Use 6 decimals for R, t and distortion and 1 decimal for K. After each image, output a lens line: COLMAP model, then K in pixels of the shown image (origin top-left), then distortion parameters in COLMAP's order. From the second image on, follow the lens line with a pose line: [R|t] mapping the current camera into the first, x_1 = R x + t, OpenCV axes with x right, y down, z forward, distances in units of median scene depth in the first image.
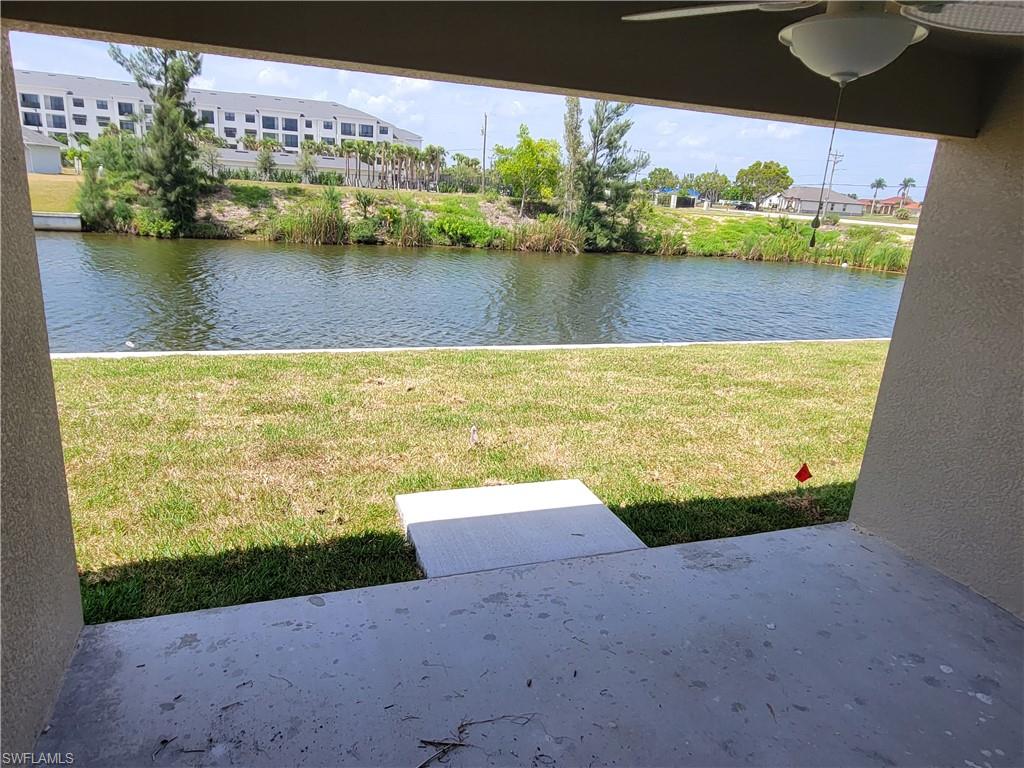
lens RADIAL K [[675.1, 0, 506.6], [0, 675.1, 381.3], [0, 0, 1]] dist [0.018270, 0.009107]
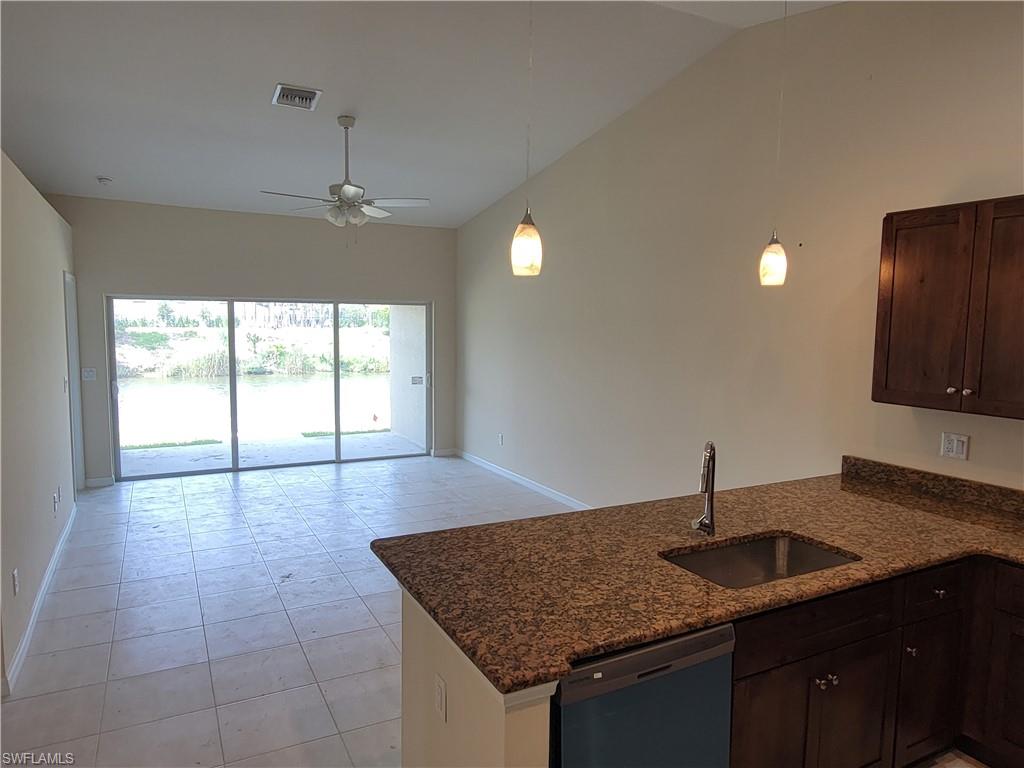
lens RADIAL K [[675.1, 0, 511.6], [0, 675.1, 385.5], [0, 0, 1]] dist [0.018270, 0.009107]
pose [[0.988060, -0.064865, 0.139750, 0.060514], [0.088803, 0.980993, -0.172528, 0.053410], [-0.125903, 0.182878, 0.975040, -0.179213]]
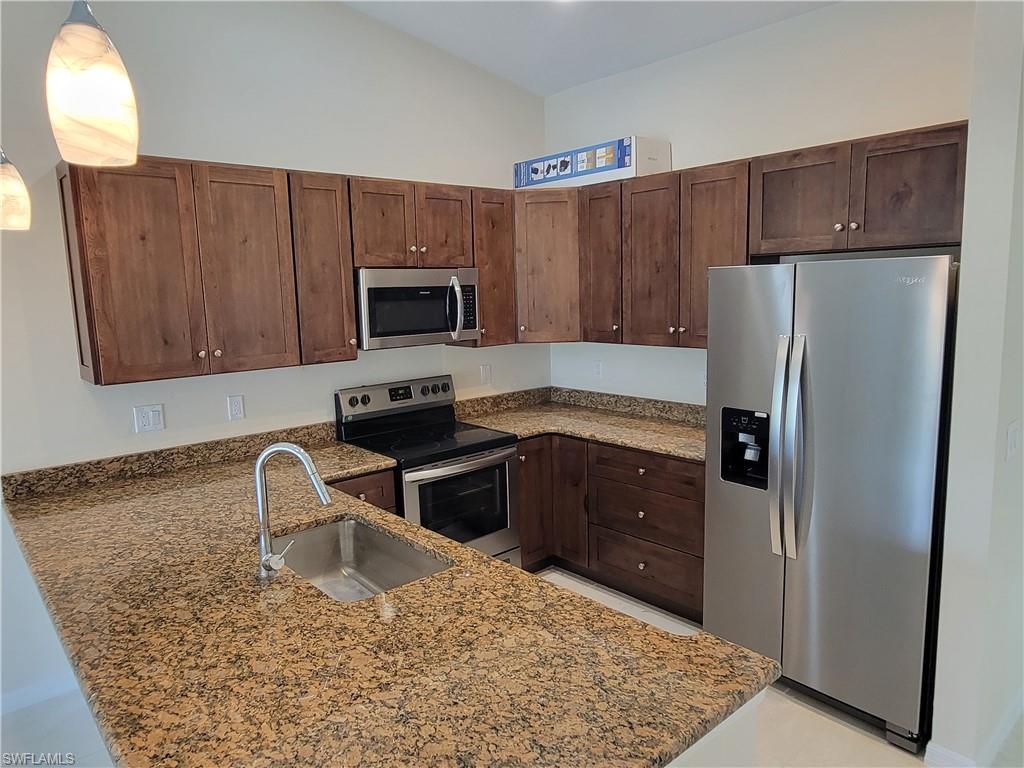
lens RADIAL K [[675.1, 0, 505.0], [0, 675.1, 384.7], [0, 0, 1]] dist [0.018270, 0.009107]
pose [[-0.352892, -0.186461, 0.916897, -0.091185], [0.270893, 0.917613, 0.290867, -0.074179], [-0.895592, 0.351025, -0.273308, 0.251044]]
